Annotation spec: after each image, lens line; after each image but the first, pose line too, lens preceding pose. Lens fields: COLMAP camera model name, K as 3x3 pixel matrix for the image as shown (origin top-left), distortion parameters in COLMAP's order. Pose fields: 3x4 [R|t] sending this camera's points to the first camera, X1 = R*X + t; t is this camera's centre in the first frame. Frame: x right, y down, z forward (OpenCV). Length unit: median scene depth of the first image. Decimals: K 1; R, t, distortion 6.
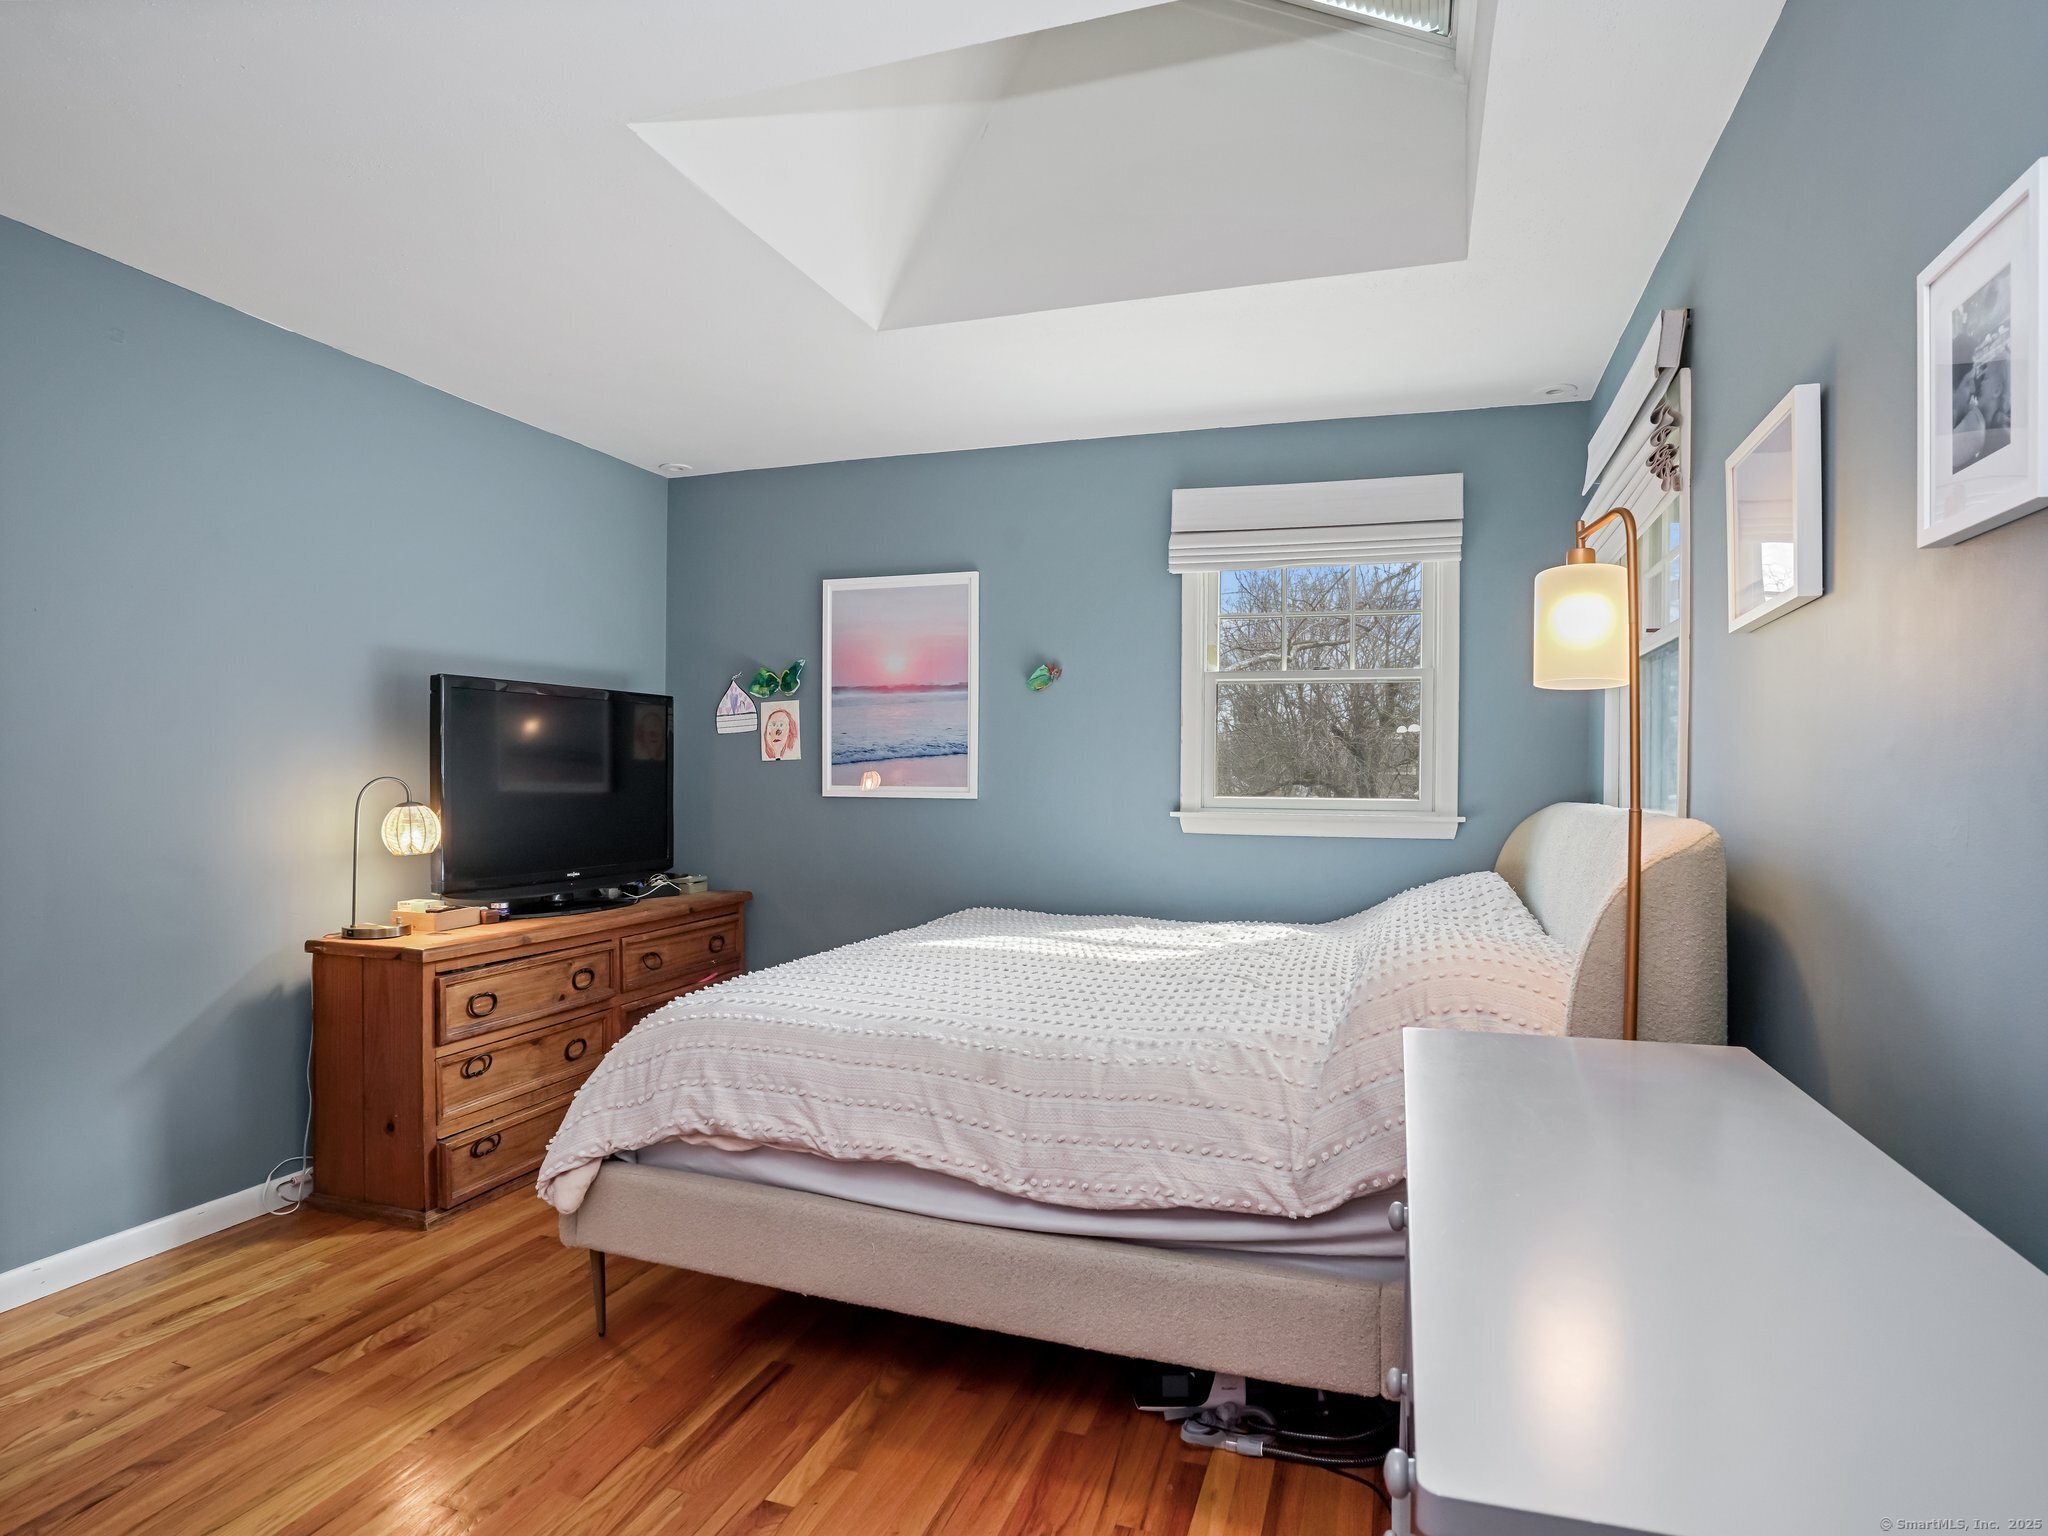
lens RADIAL K [[1133.6, 0, 1024.0], [0, 1133.6, 768.0], [0, 0, 1]] dist [-0.080419, 0.039218]
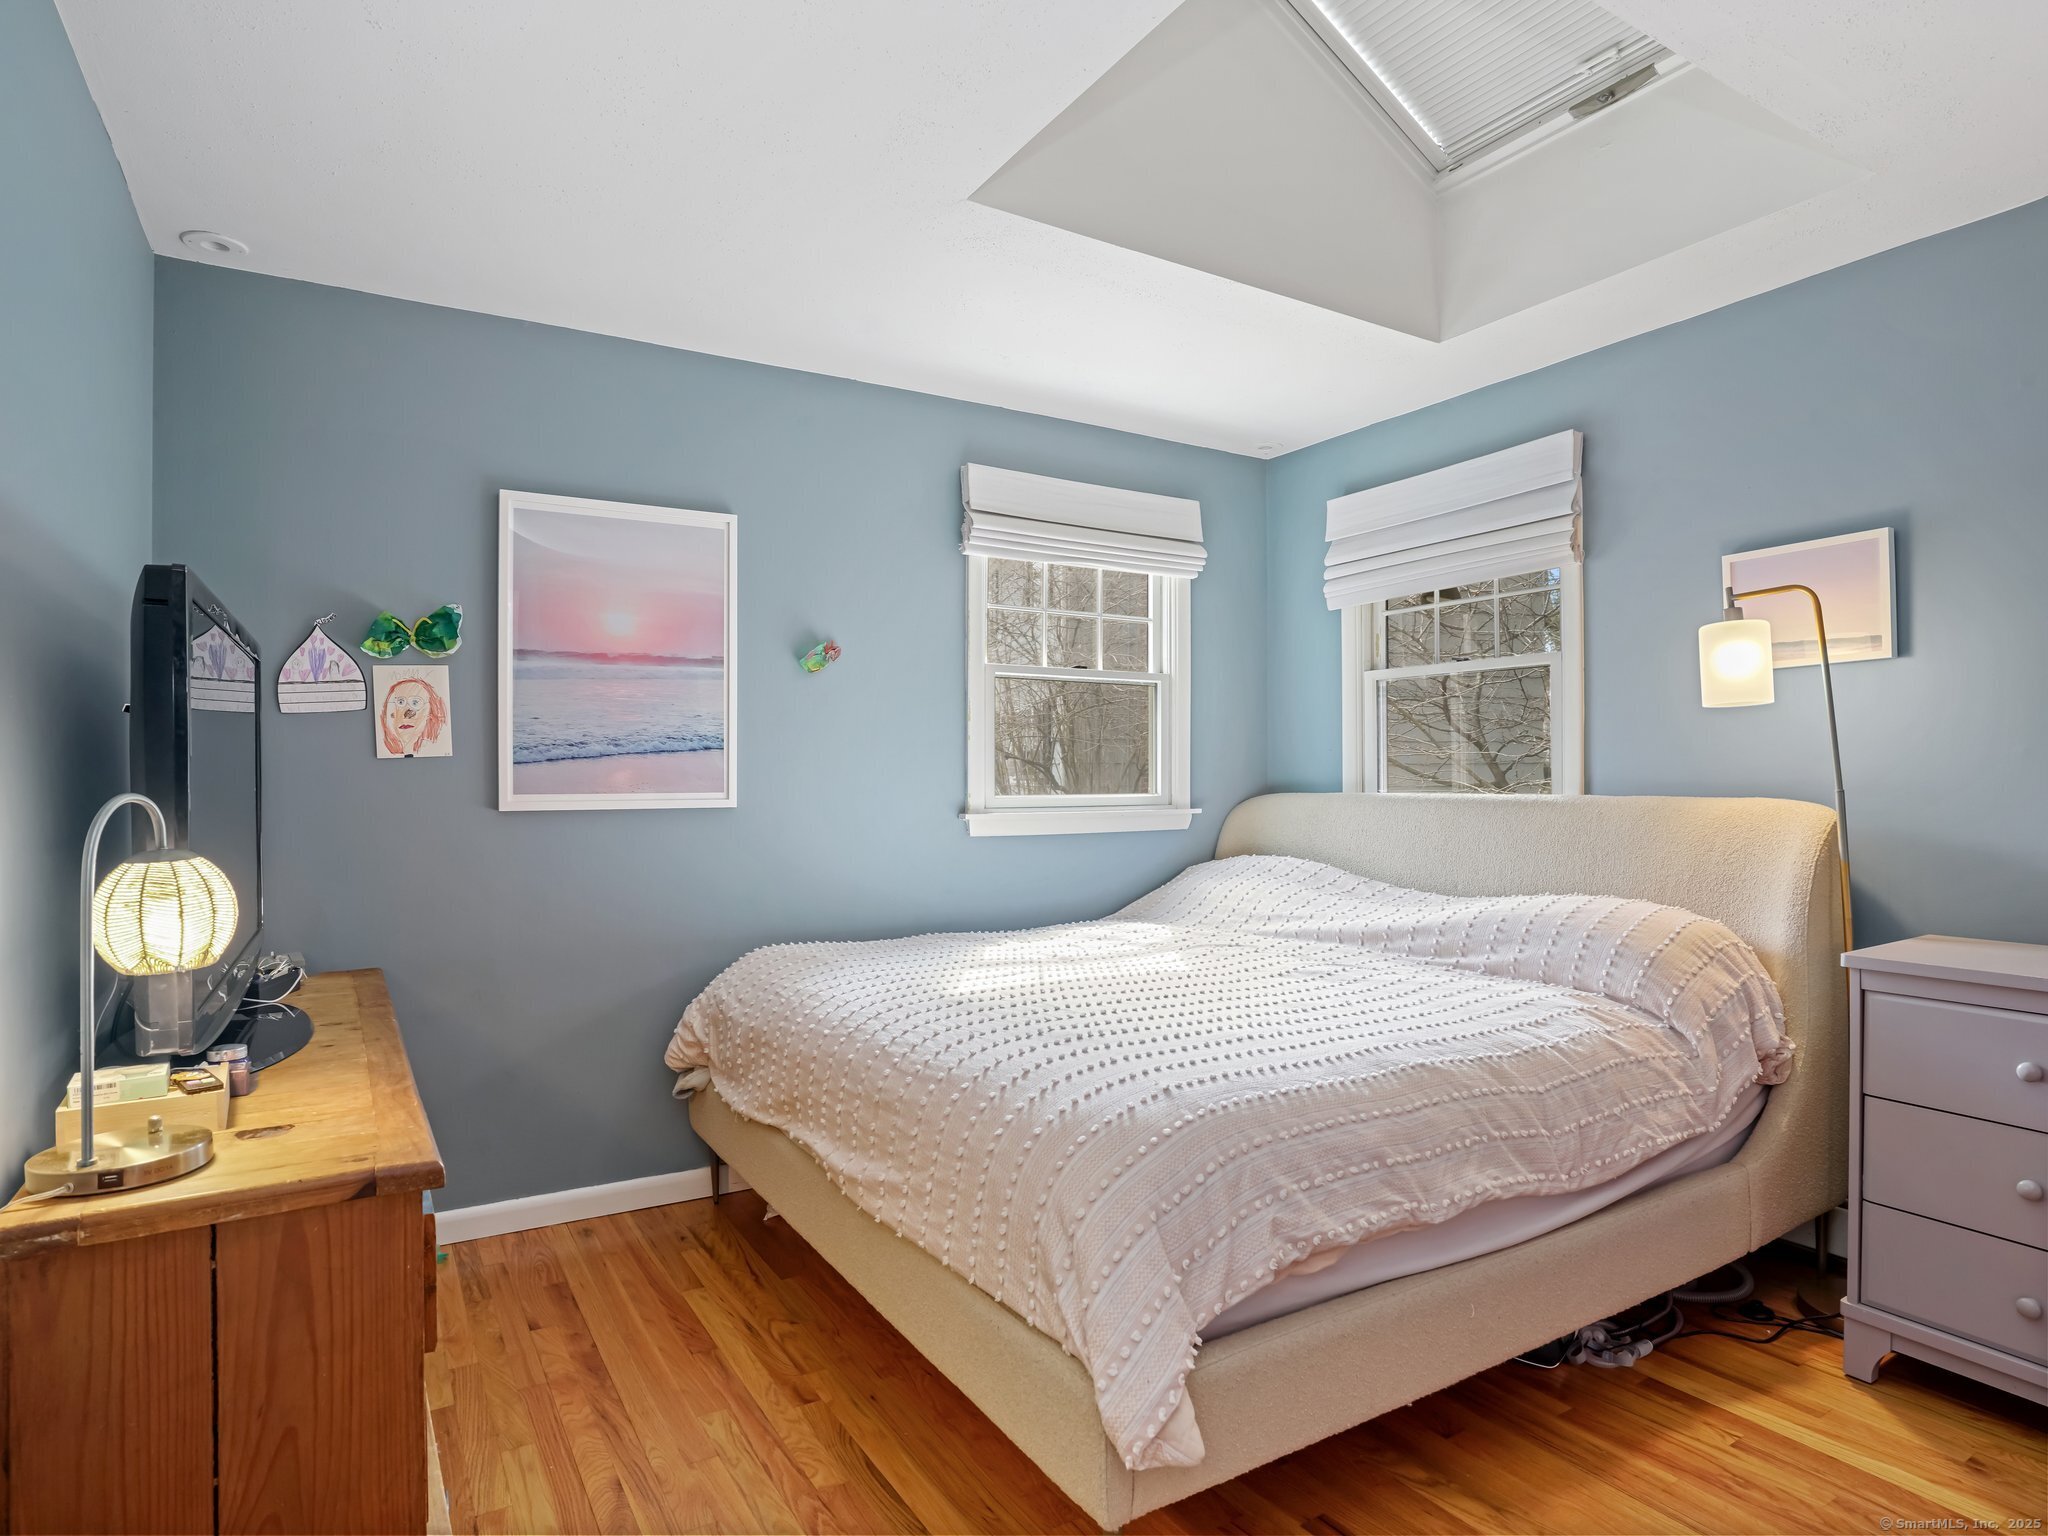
lens RADIAL K [[1155.1, 0, 1024.0], [0, 1155.1, 768.0], [0, 0, 1]] dist [-0.042384, 0.001207]
pose [[0.652882, -0.006289, 0.757433, -0.499613], [0.003261, 0.999980, 0.005492, -0.003345], [-0.757453, -0.001116, 0.652889, 0.325628]]
